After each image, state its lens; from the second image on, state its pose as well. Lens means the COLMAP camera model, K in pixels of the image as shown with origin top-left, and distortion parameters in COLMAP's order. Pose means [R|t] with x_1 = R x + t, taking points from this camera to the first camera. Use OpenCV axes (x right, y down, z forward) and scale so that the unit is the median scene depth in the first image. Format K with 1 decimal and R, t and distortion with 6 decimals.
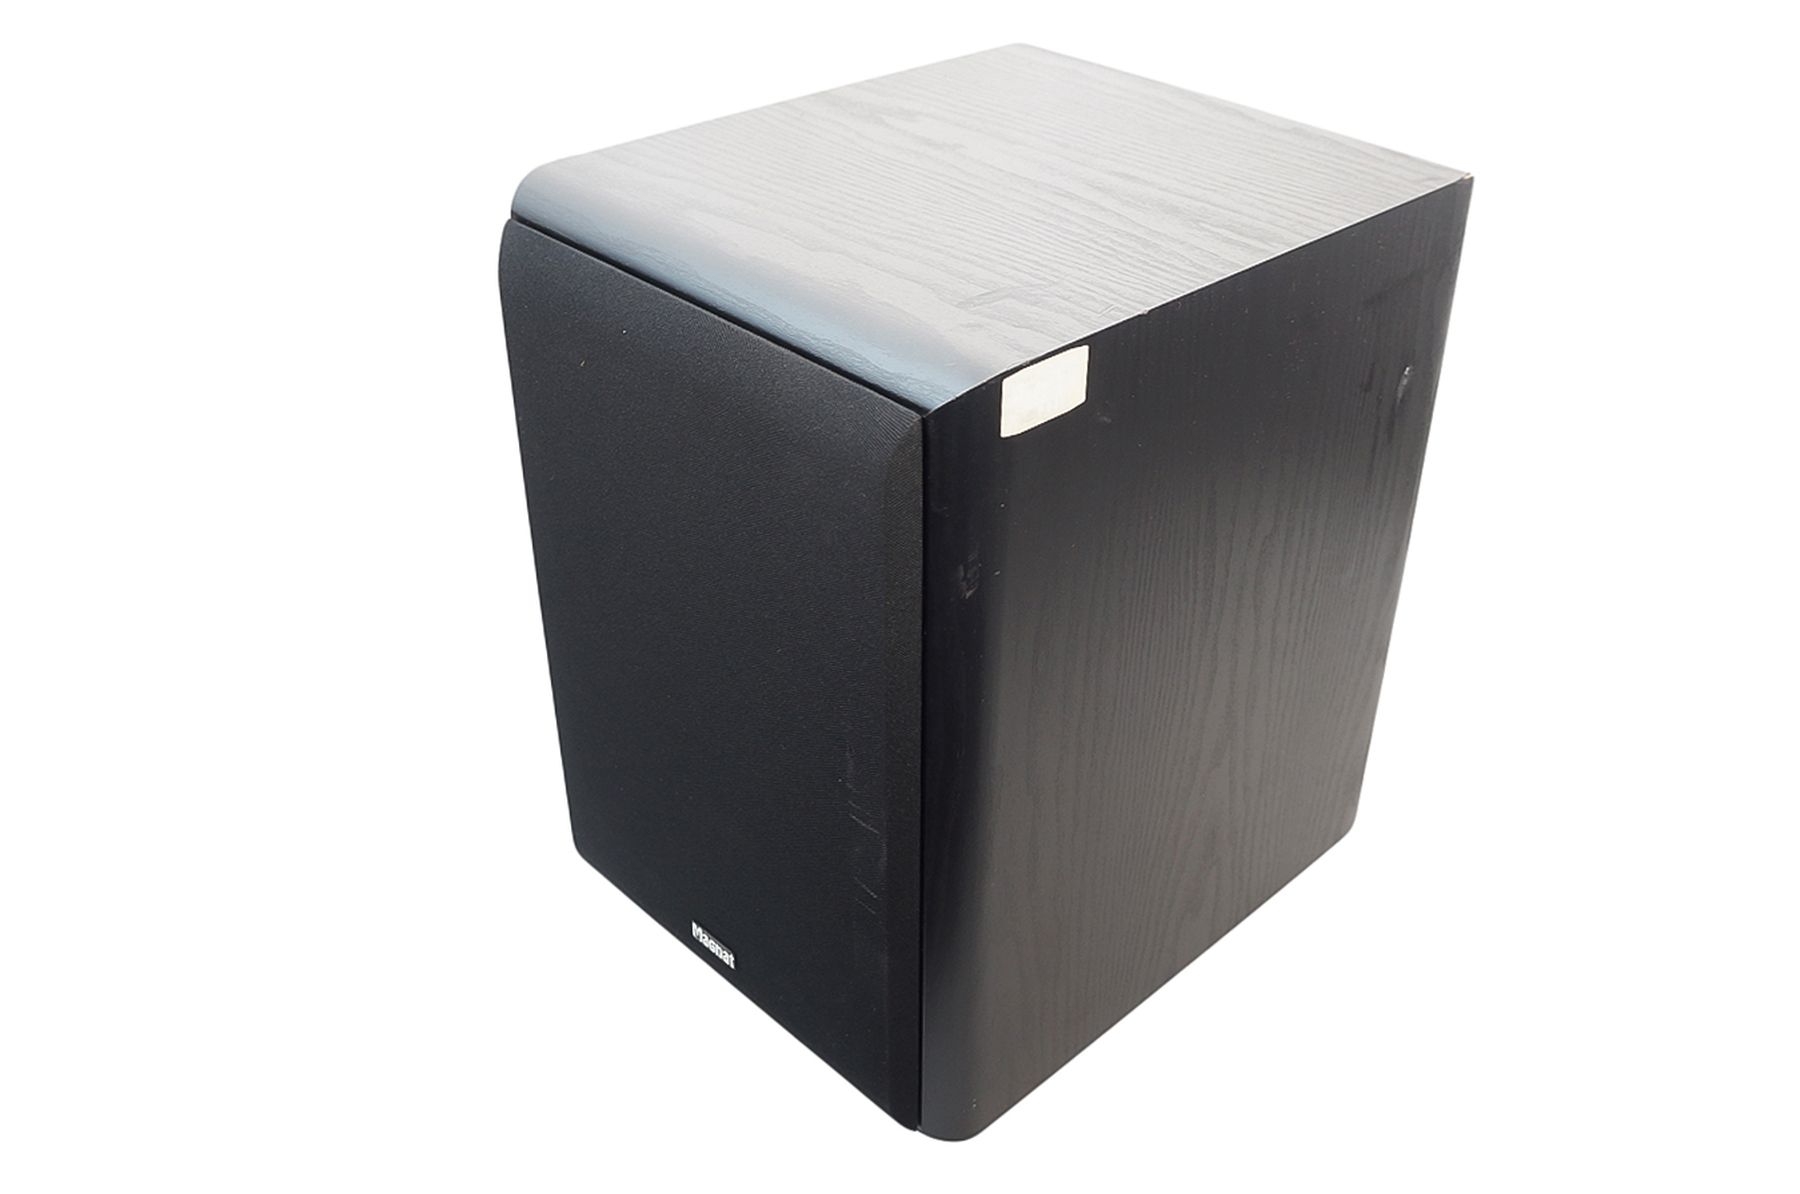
lens RADIAL K [[1701.6, 0, 896.5], [0, 1701.6, 601.7], [0, 0, 1]] dist [-0.086772, 0.000000]
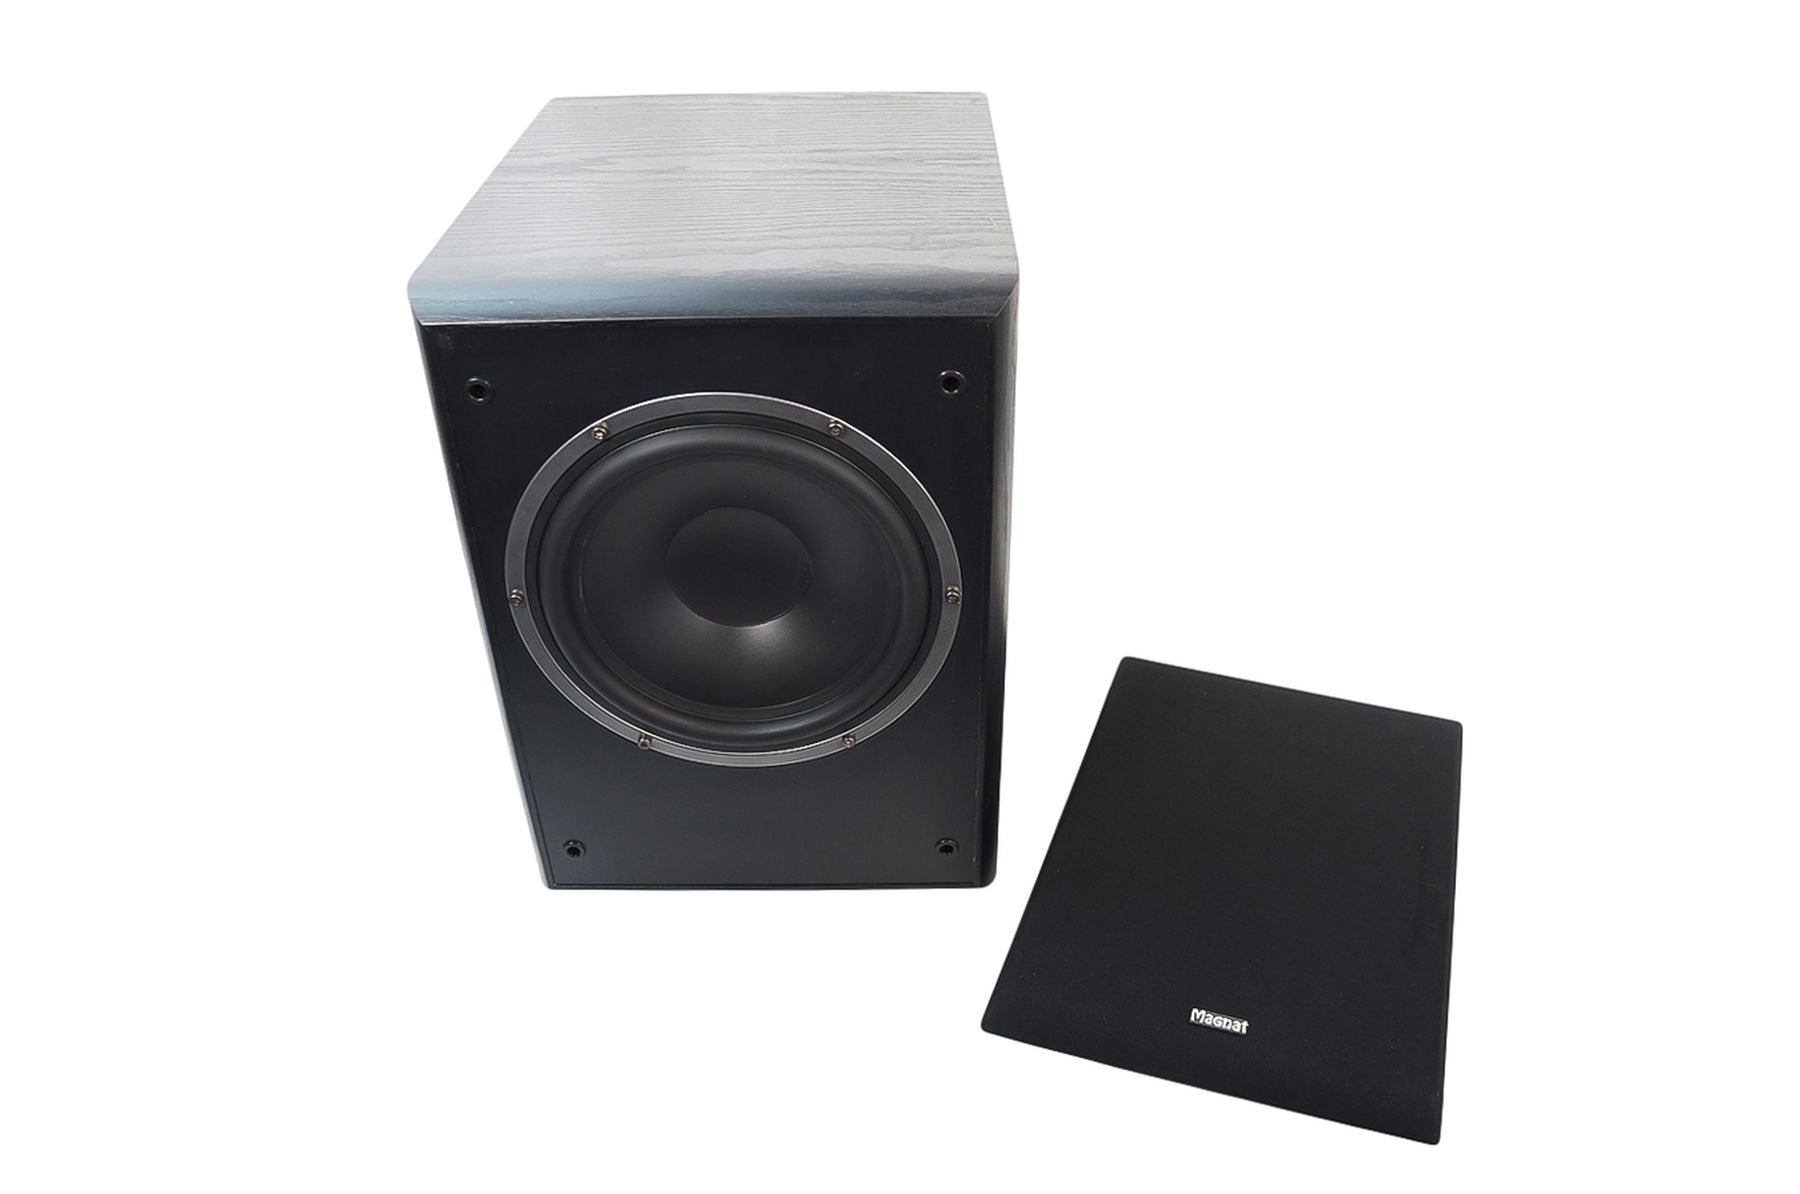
lens RADIAL K [[1461.9, 0, 901.5], [0, 1461.9, 590.9], [0, 0, 1]] dist [-0.149599, 0.003119]
pose [[0.687412, -0.422733, 0.590561, -0.652400], [0.409316, 0.897204, 0.165790, -0.112306], [-0.599938, 0.127760, 0.789779, 0.138327]]
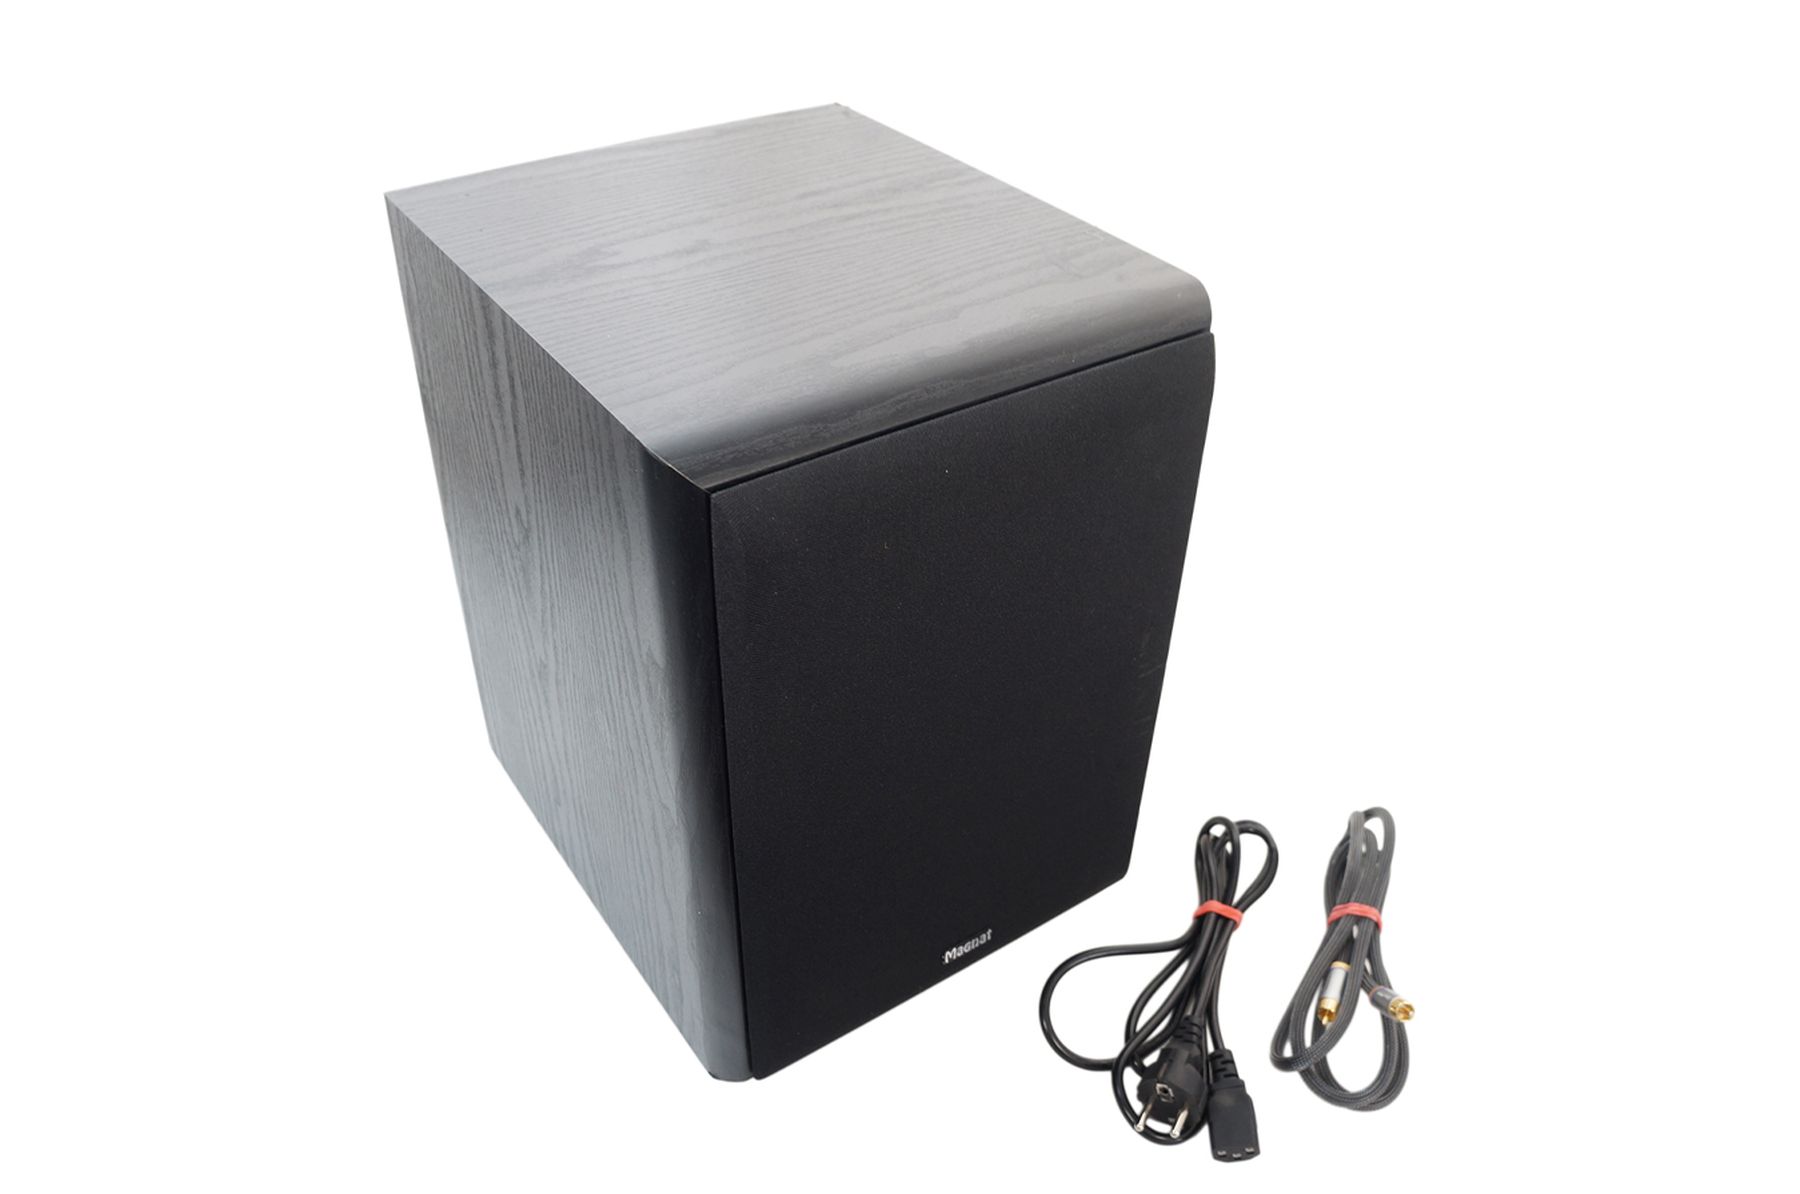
lens RADIAL K [[1461.9, 0, 885.0], [0, 1461.9, 600.4], [0, 0, 1]] dist [-0.149599, 0.003119]
pose [[0.150996, -0.590679, 0.792653, -0.870979], [0.523456, 0.727977, 0.442767, -0.489728], [-0.838566, 0.348063, 0.419116, 0.662878]]
